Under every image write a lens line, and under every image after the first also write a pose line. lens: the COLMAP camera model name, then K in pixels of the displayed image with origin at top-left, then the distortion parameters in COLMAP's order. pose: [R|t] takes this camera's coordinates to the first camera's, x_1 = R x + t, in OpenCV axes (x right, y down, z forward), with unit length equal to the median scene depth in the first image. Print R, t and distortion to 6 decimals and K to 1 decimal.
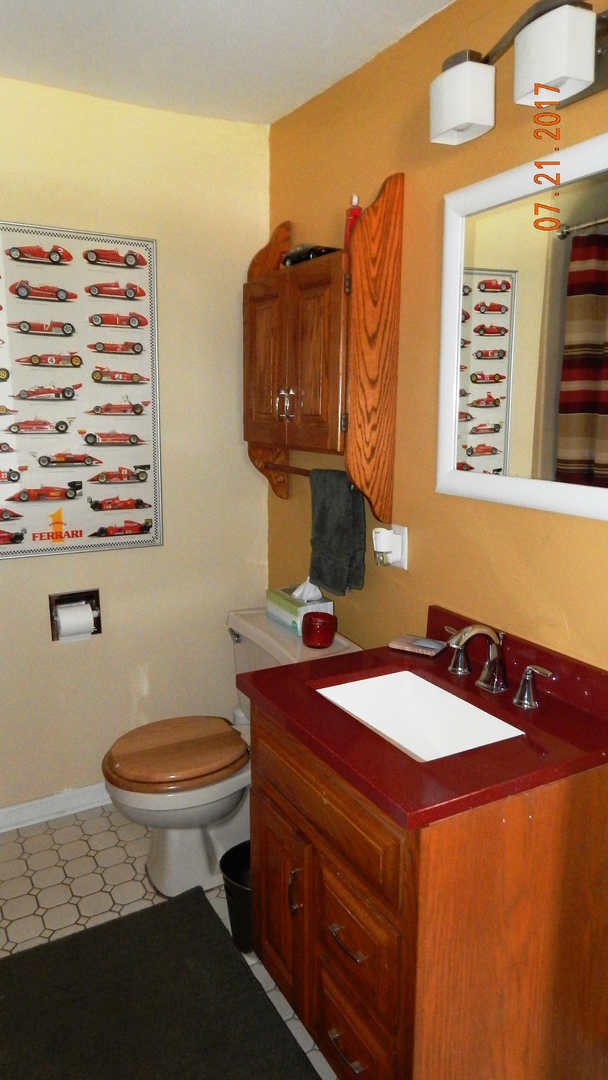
lens RADIAL K [[729.2, 0, 304.0], [0, 729.2, 538.3], [0, 0, 1]] dist [0.023111, -0.016105]
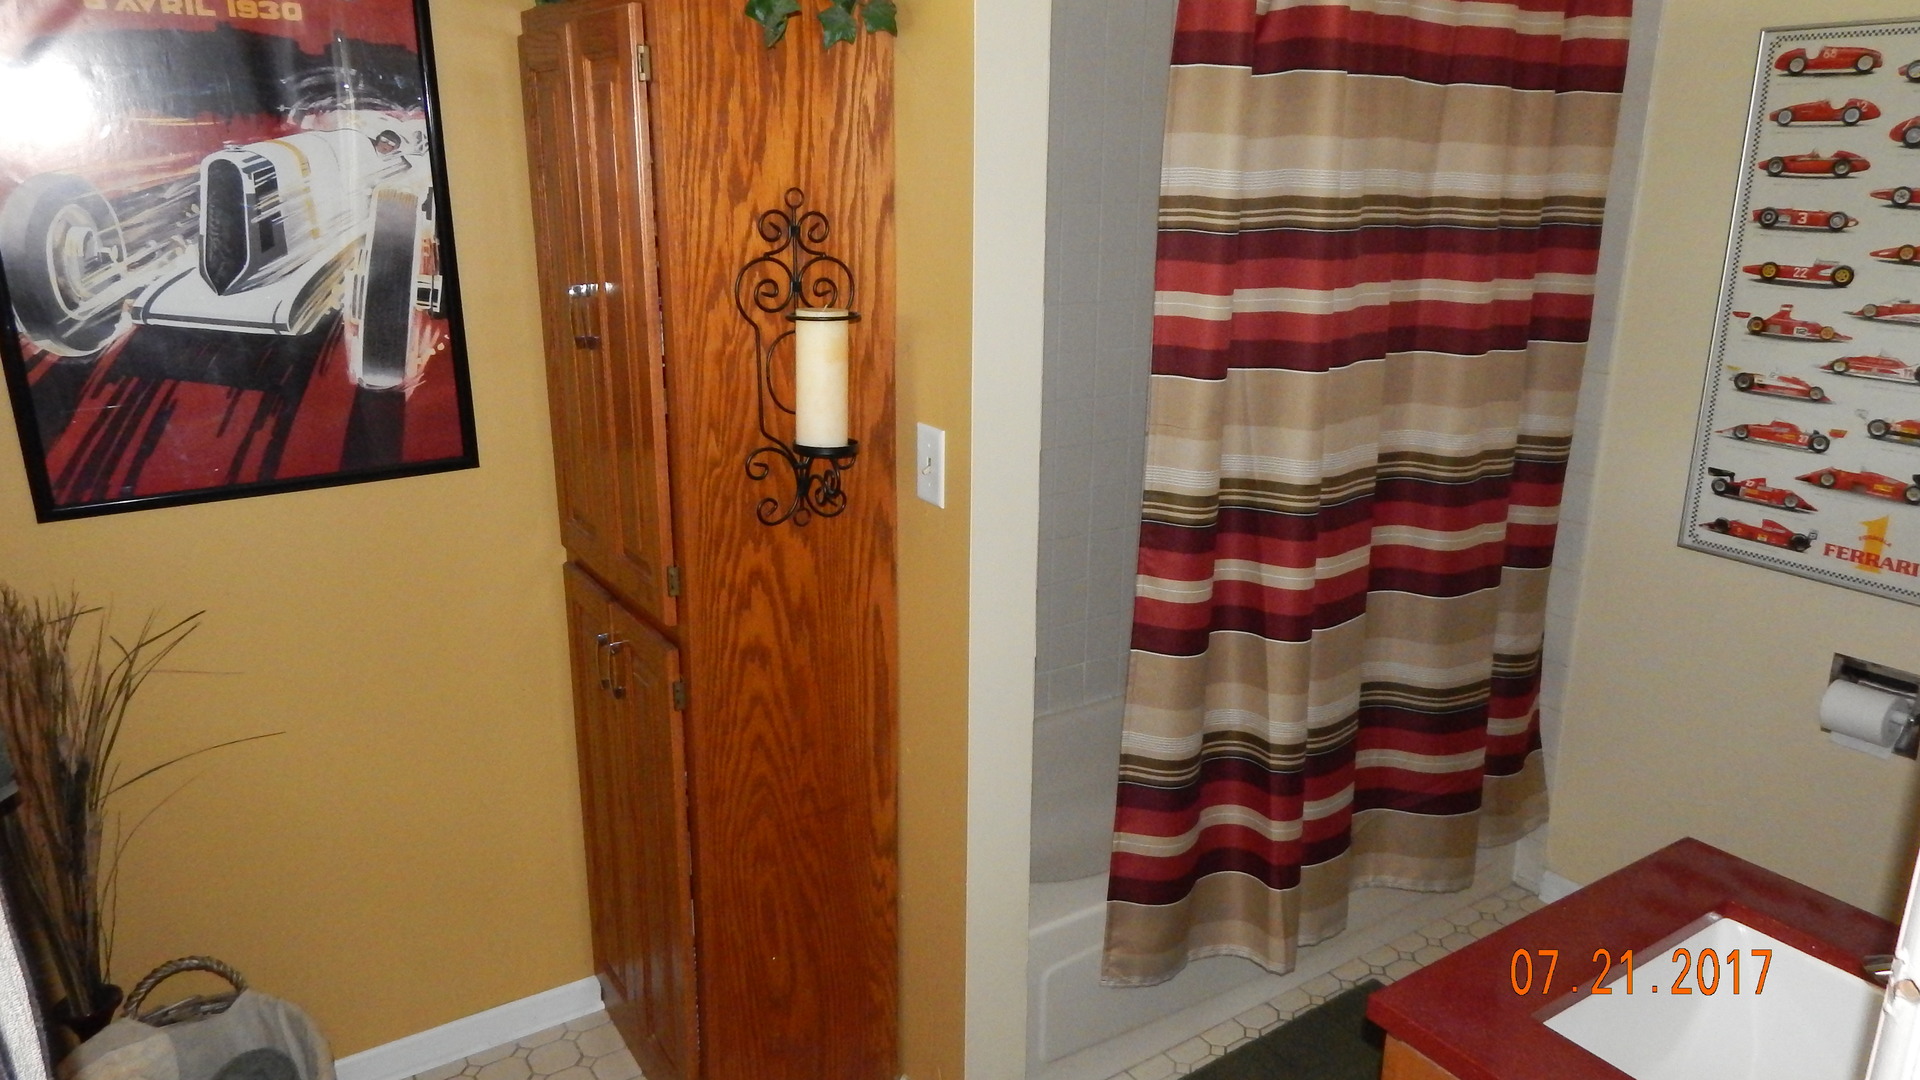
lens RADIAL K [[1296.3, 0, 960.7], [0, 1296.3, 540.4], [0, 0, 1]] dist [0.023111, -0.016105]
pose [[0.053048, 0.270648, -0.961216, 0.620948], [-0.192063, 0.947365, 0.256149, -0.147787], [0.979948, 0.171026, 0.102238, 0.206356]]
